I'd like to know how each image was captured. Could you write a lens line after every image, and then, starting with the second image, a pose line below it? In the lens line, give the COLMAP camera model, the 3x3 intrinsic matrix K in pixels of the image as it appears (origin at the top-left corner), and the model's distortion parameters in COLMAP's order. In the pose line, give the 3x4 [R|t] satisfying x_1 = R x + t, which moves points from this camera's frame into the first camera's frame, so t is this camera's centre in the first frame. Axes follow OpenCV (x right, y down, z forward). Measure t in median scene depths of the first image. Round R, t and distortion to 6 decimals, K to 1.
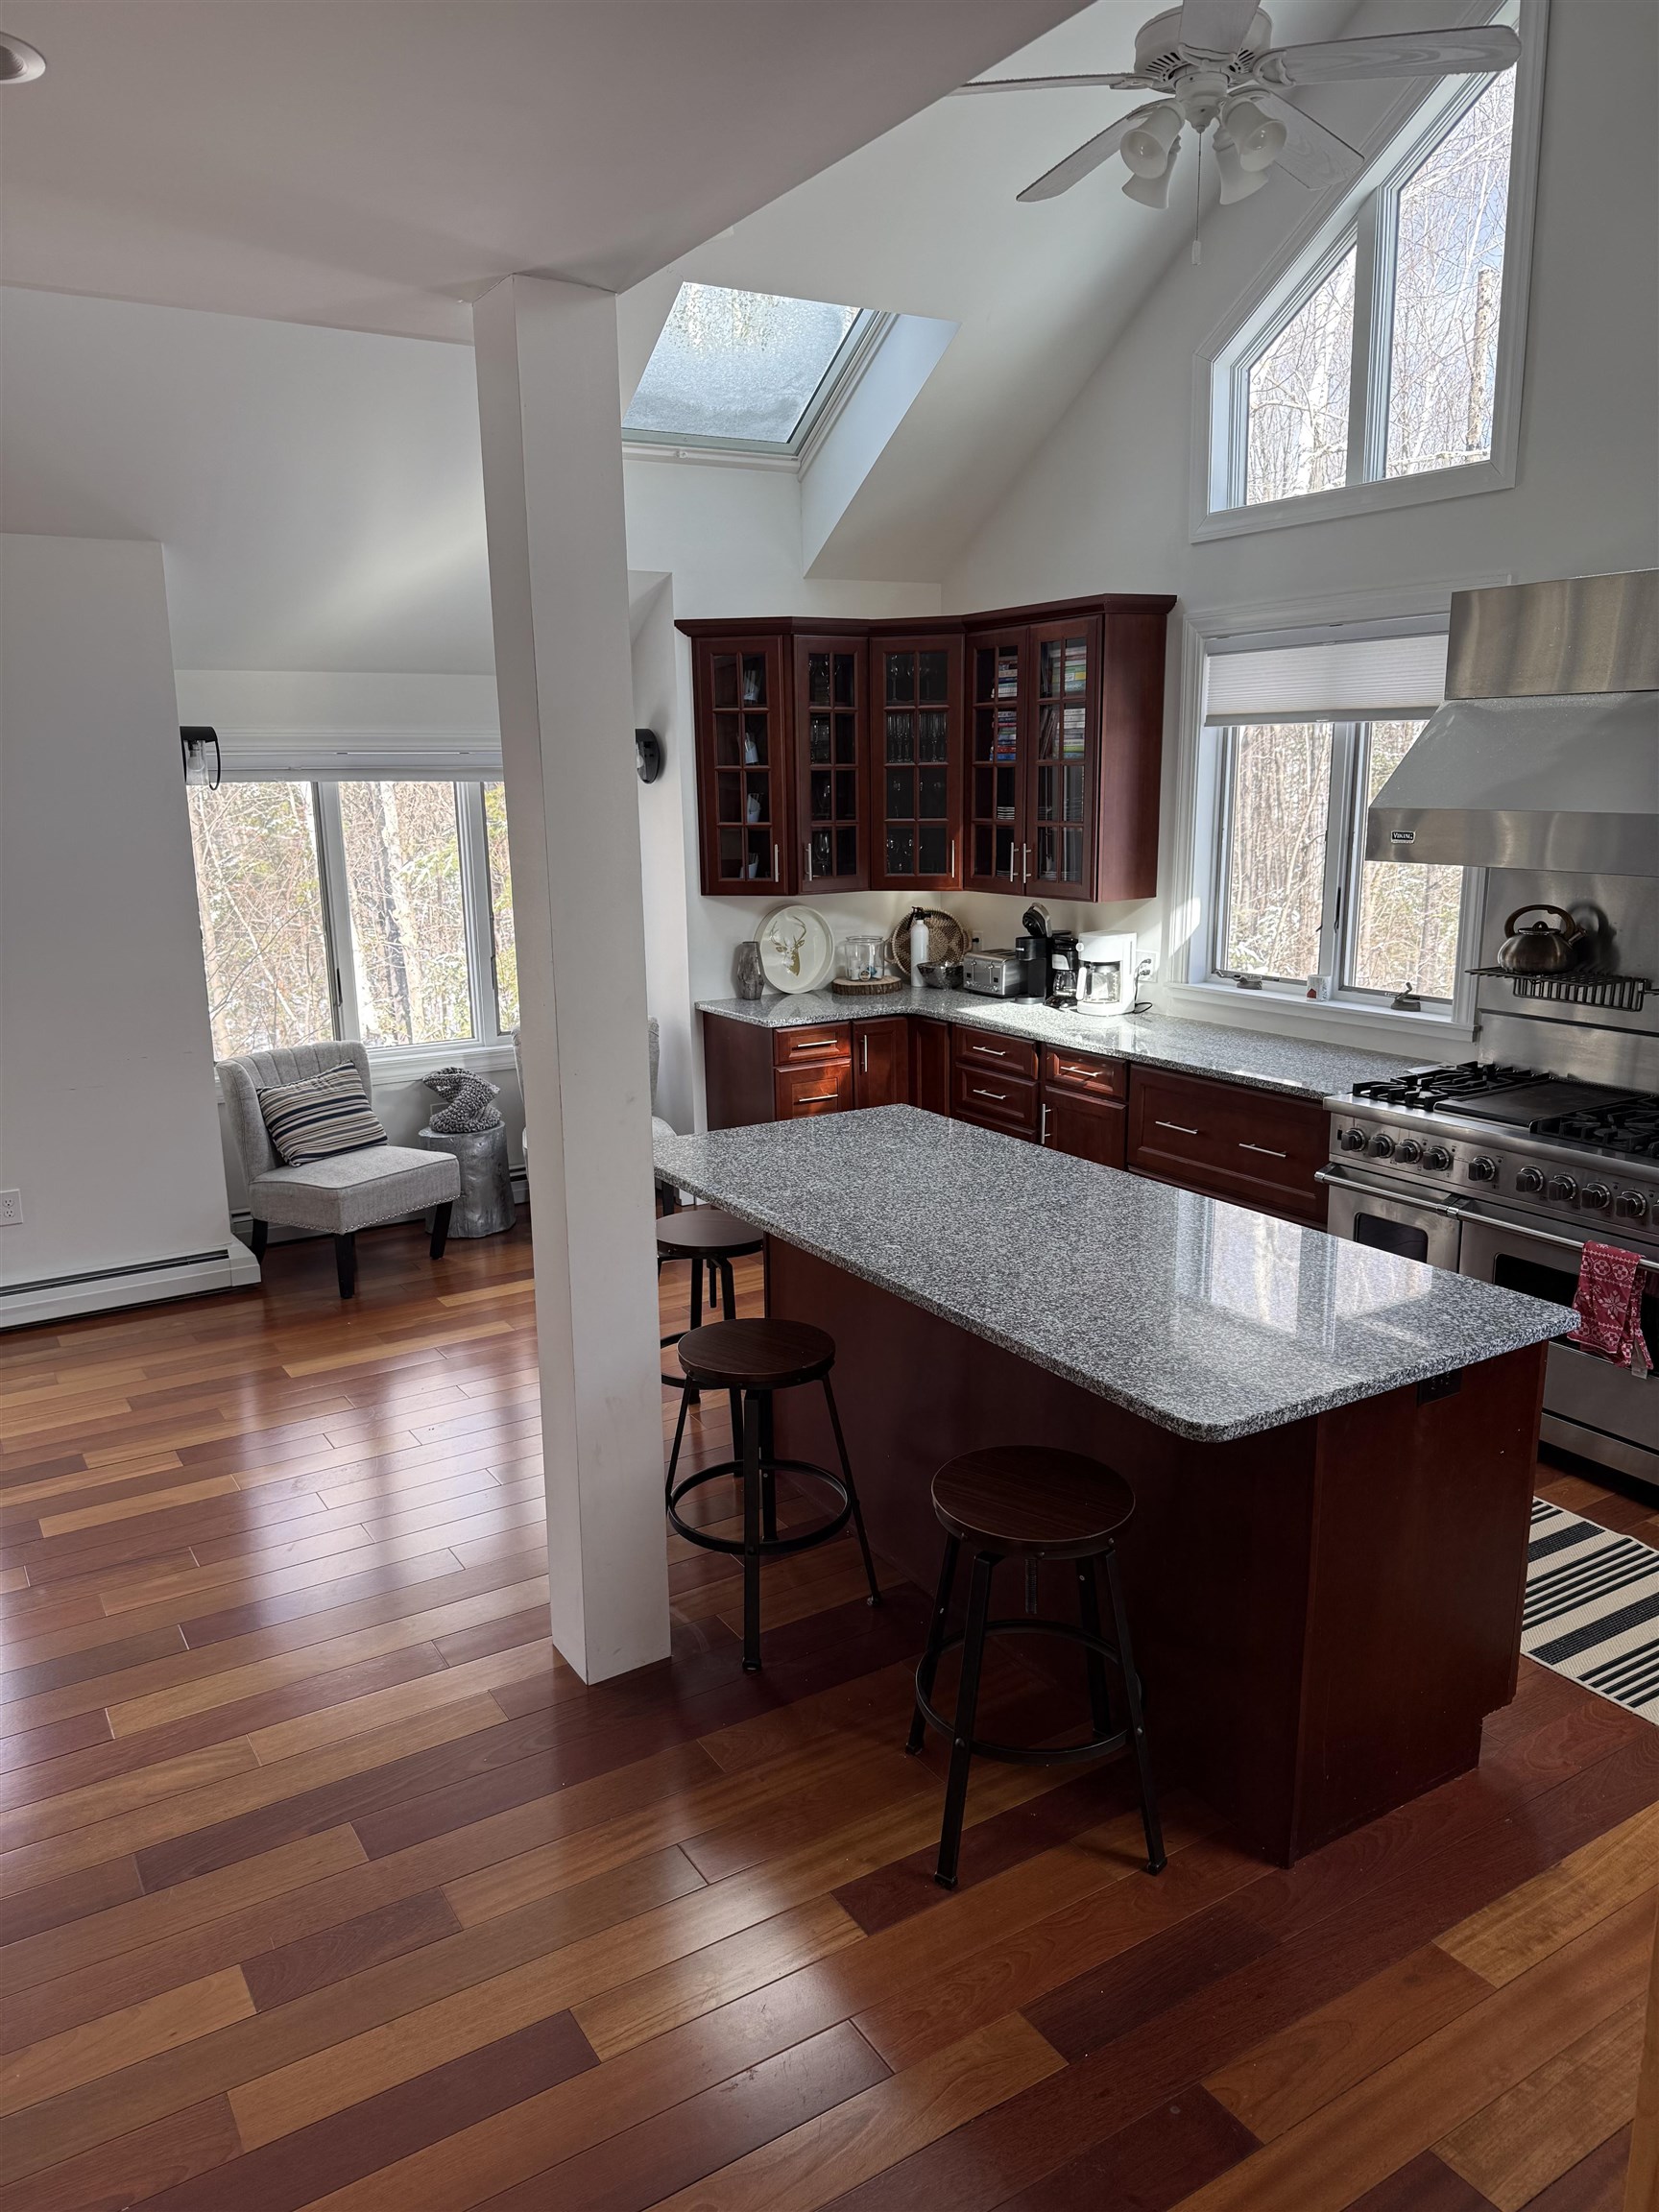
lens RADIAL K [[1553.6, 0, 824.4], [0, 1553.6, 1105.1], [0, 0, 1]] dist [0.004670, 0.002015]
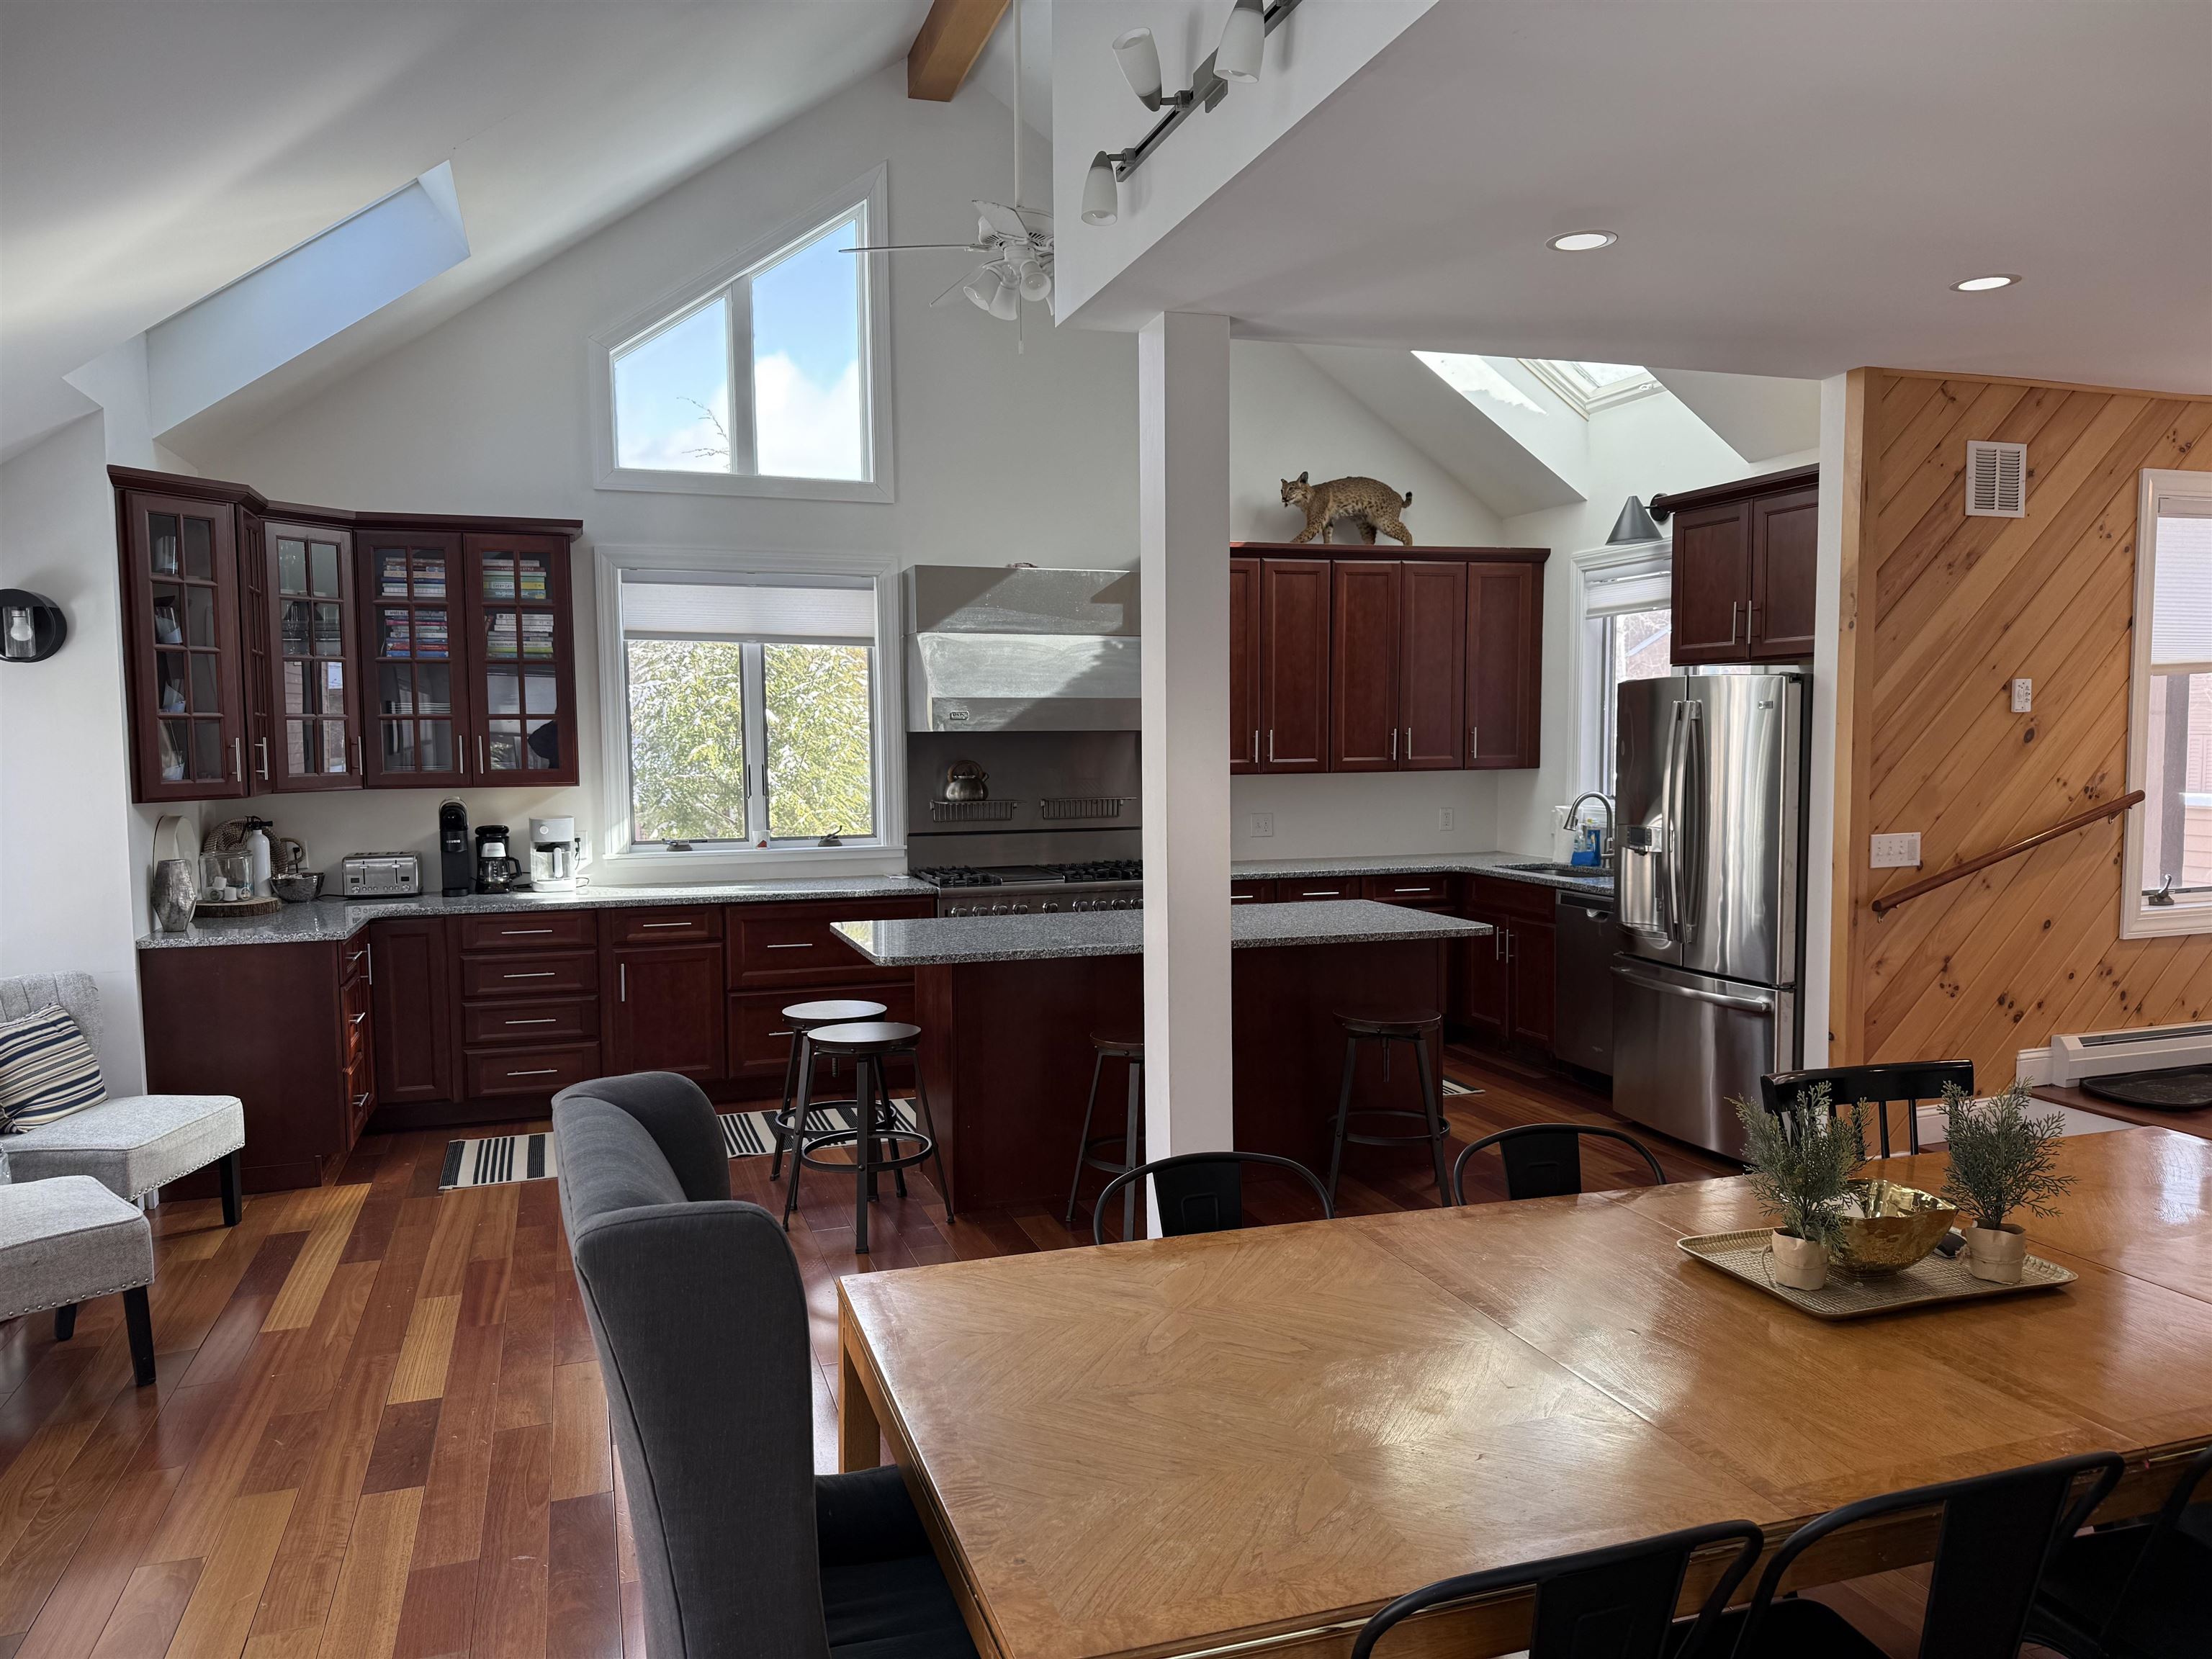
lens RADIAL K [[1553.6, 0, 1102.4], [0, 1553.6, 840.4], [0, 0, 1]] dist [0.004670, 0.002015]
pose [[0.215325, -0.053319, 0.975086, -0.723936], [0.205642, 0.978594, 0.008099, -0.021010], [-0.954645, 0.198774, 0.221680, 0.347851]]
